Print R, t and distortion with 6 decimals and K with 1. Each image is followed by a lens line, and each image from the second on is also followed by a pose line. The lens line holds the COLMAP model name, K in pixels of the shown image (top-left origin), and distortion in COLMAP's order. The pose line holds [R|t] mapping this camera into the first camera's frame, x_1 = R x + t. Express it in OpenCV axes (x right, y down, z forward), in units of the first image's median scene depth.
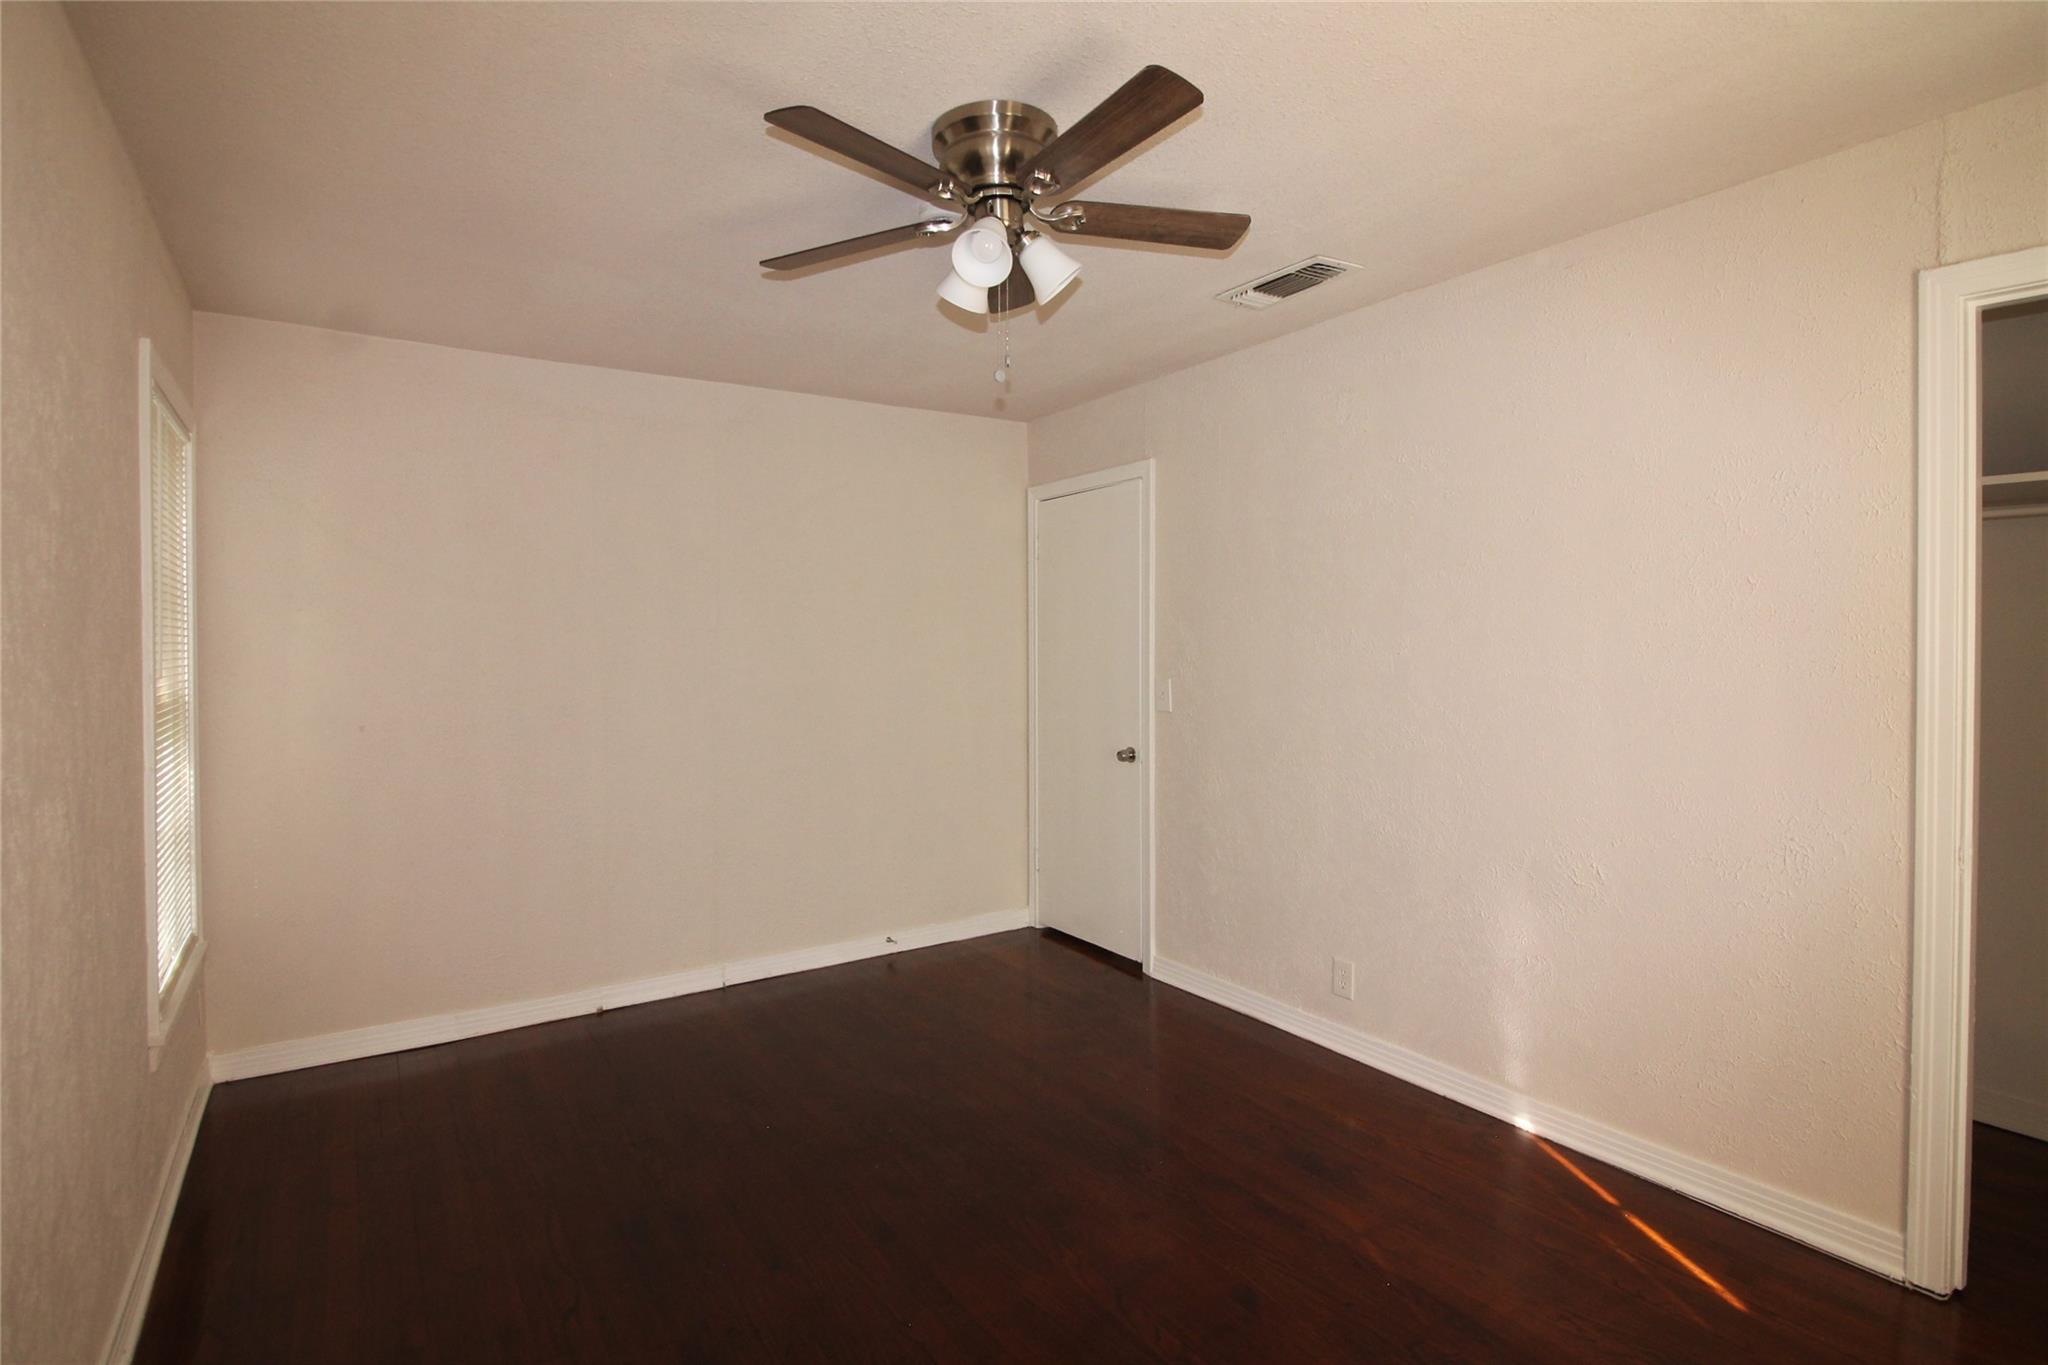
lens RADIAL K [[1058.4, 0, 1024.0], [0, 1058.4, 682.5], [0, 0, 1]] dist [0.000732, -0.000092]
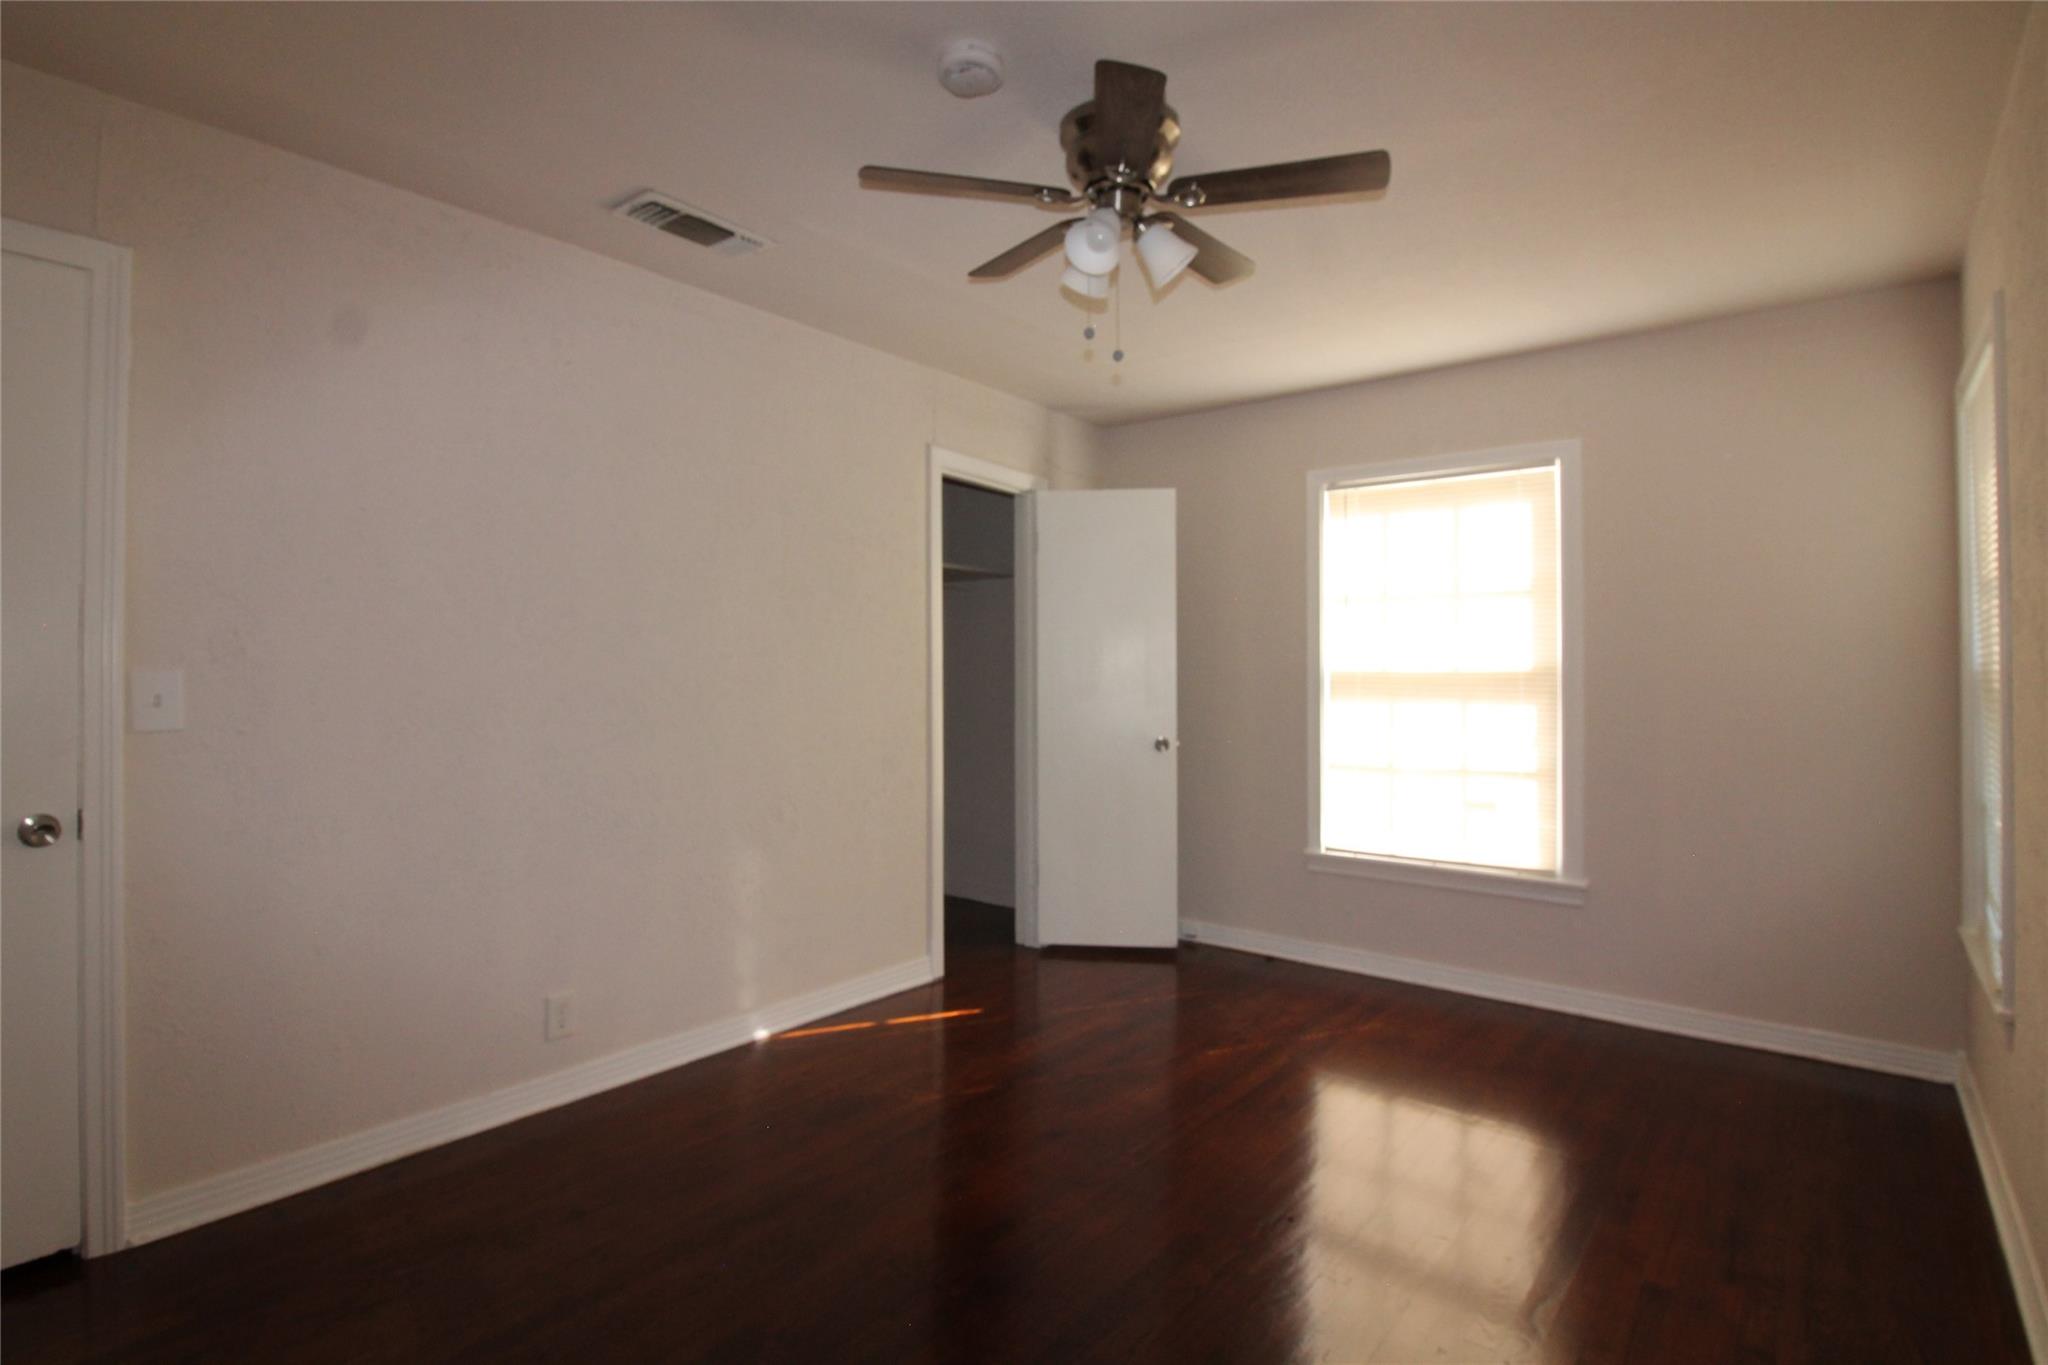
lens RADIAL K [[1014.6, 0, 1030.8], [0, 1014.6, 659.0], [0, 0, 1]] dist [0.003059, 0.000251]
pose [[-0.319027, 0.003002, 0.947741, -0.701077], [0.015571, 0.999877, 0.002075, -0.004611], [-0.947618, 0.015419, -0.319034, 1.055805]]
